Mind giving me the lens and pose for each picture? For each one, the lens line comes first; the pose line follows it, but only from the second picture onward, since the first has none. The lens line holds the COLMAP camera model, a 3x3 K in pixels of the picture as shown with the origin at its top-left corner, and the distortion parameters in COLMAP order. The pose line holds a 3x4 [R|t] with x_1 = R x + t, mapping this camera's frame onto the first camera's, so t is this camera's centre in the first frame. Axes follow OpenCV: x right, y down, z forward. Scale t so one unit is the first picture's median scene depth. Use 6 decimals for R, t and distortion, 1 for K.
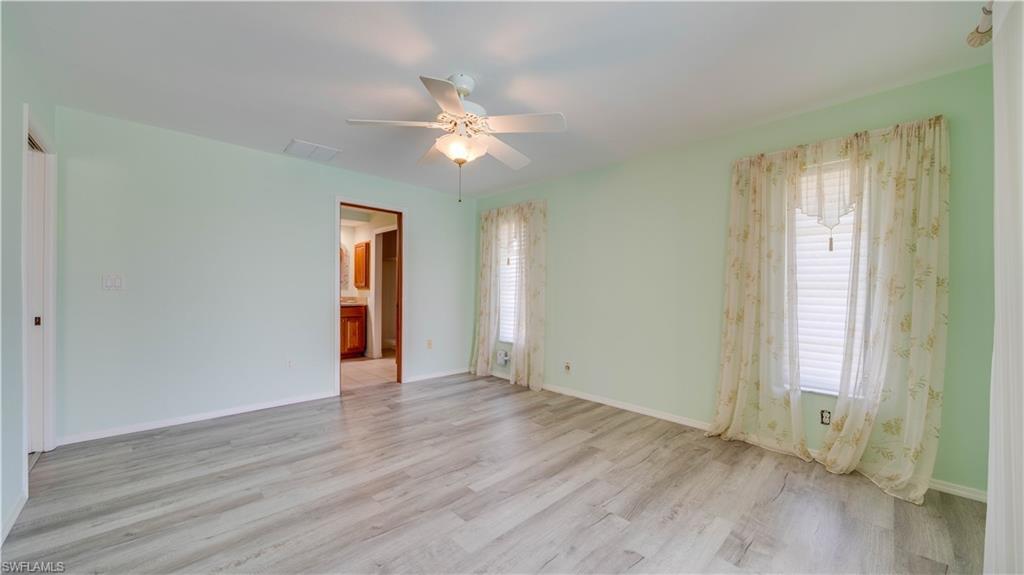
lens RADIAL K [[388.8, 0, 519.5], [0, 388.8, 287.8], [0, 0, 1]] dist [-0.002339, 0.000118]
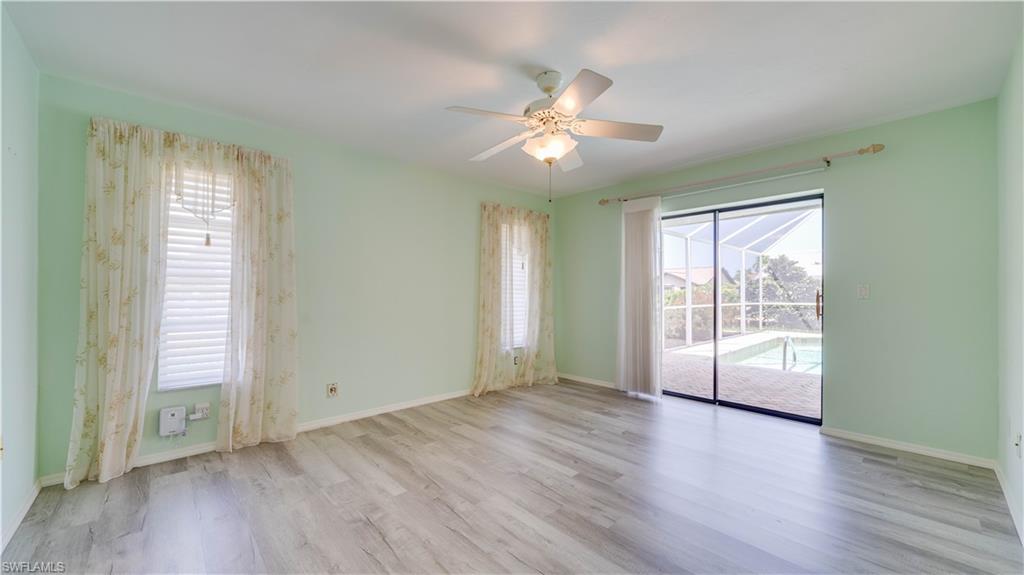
lens RADIAL K [[388.8, 0, 519.7], [0, 388.8, 290.5], [0, 0, 1]] dist [-0.002339, 0.000118]
pose [[0.005512, -0.009306, 0.999942, -0.835806], [-0.012831, 0.999874, 0.009376, -0.009124], [-0.999902, -0.012882, 0.005392, 0.792162]]
